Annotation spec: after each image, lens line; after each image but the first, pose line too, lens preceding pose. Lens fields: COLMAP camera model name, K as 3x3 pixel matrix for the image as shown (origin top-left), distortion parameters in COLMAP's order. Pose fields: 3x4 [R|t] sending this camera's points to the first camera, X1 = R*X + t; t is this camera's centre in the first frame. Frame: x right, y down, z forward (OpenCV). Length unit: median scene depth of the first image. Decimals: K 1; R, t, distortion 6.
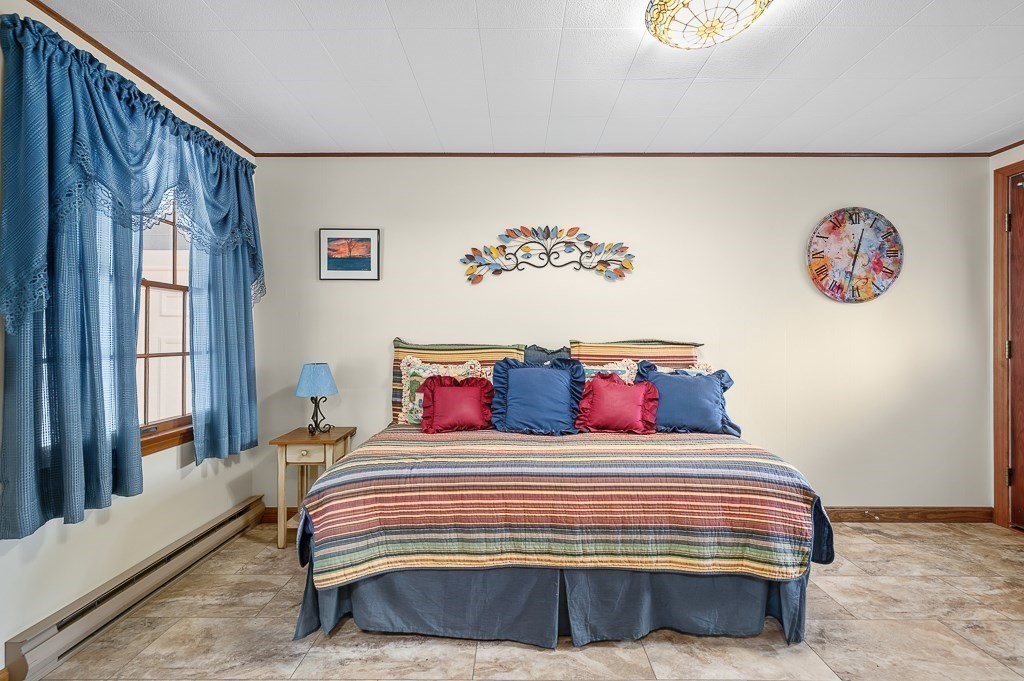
lens RADIAL K [[426.8, 0, 512.5], [0, 426.8, 342.1], [0, 0, 1]] dist [0.002364, 0.000342]
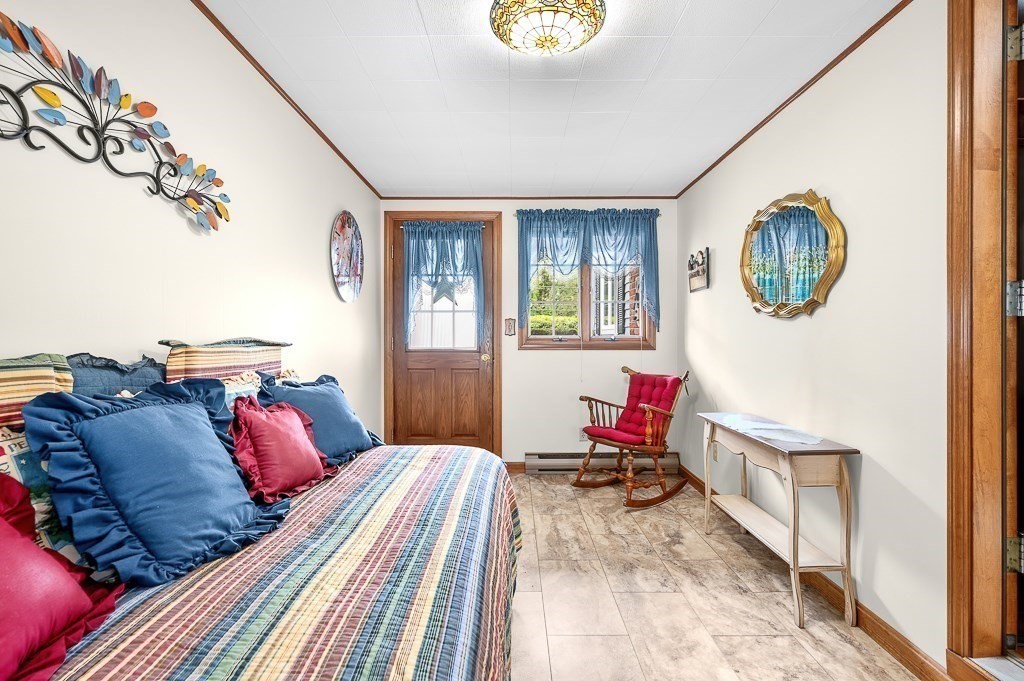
lens RADIAL K [[489.8, 0, 513.4], [0, 489.8, 336.4], [0, 0, 1]] dist [-0.002067, -0.000412]
pose [[-0.019532, -0.001774, 0.999808, -0.404933], [0.009527, 0.999953, 0.001960, -0.006199], [-0.999764, 0.009563, -0.019514, 0.607066]]
